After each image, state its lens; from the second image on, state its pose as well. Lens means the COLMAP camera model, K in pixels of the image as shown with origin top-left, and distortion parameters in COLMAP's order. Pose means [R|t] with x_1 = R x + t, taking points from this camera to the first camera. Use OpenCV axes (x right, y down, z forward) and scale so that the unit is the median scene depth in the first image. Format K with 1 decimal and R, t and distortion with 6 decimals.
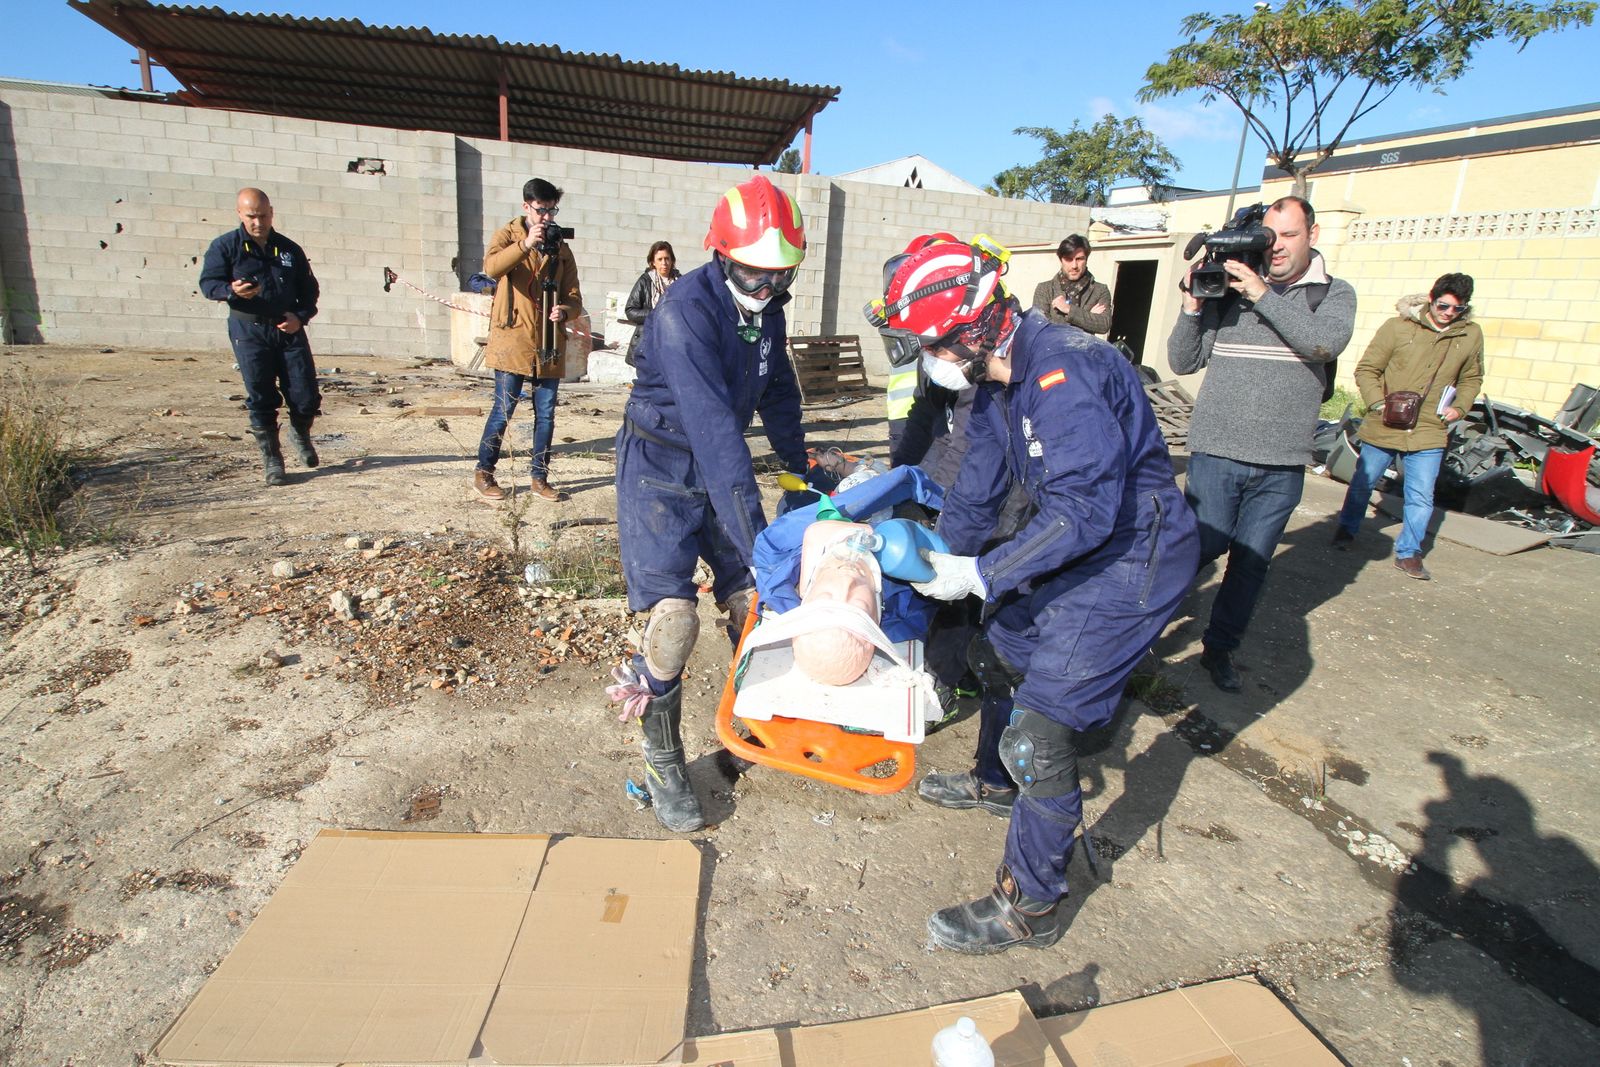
lens RADIAL K [[850.8, 0, 795.3], [0, 850.8, 530.7], [0, 0, 1]] dist [-0.001302, -0.011872]
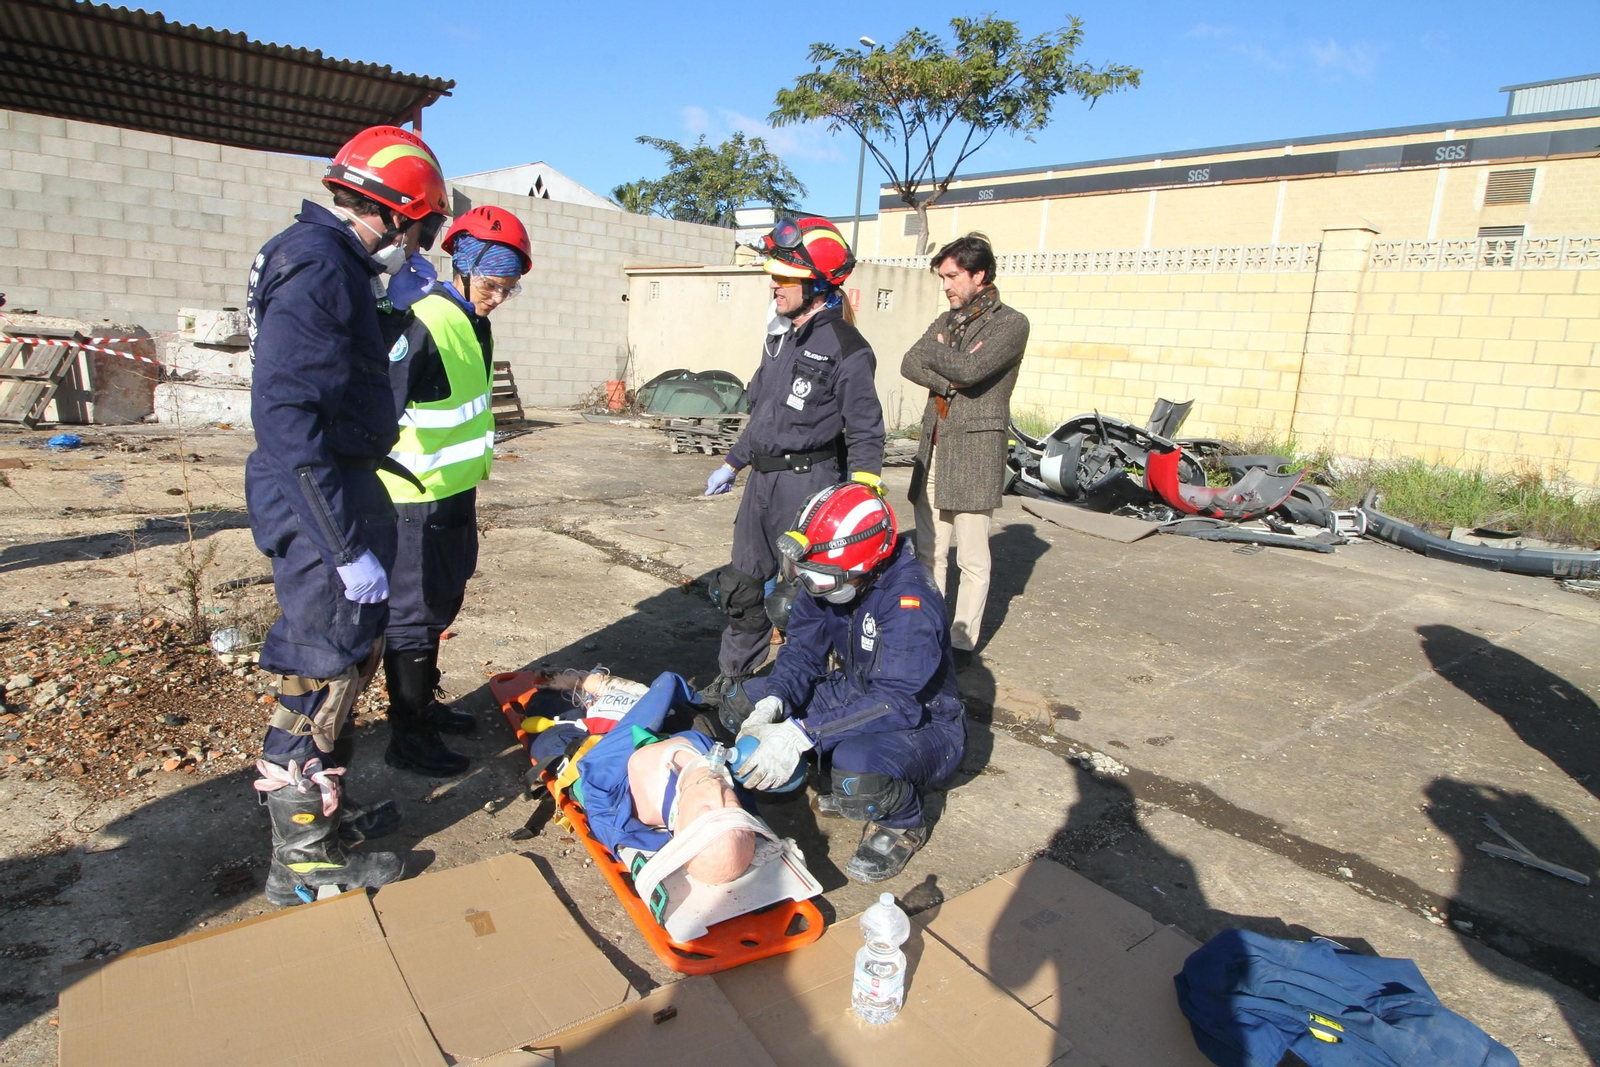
lens RADIAL K [[974.8, 0, 800.6], [0, 974.8, 539.0], [0, 0, 1]] dist [0.002891, -0.013206]
pose [[0.919361, -0.073918, 0.386410, -0.113947], [0.092394, 0.995287, -0.029434, 0.024182], [-0.382413, 0.062762, 0.921858, -0.079885]]
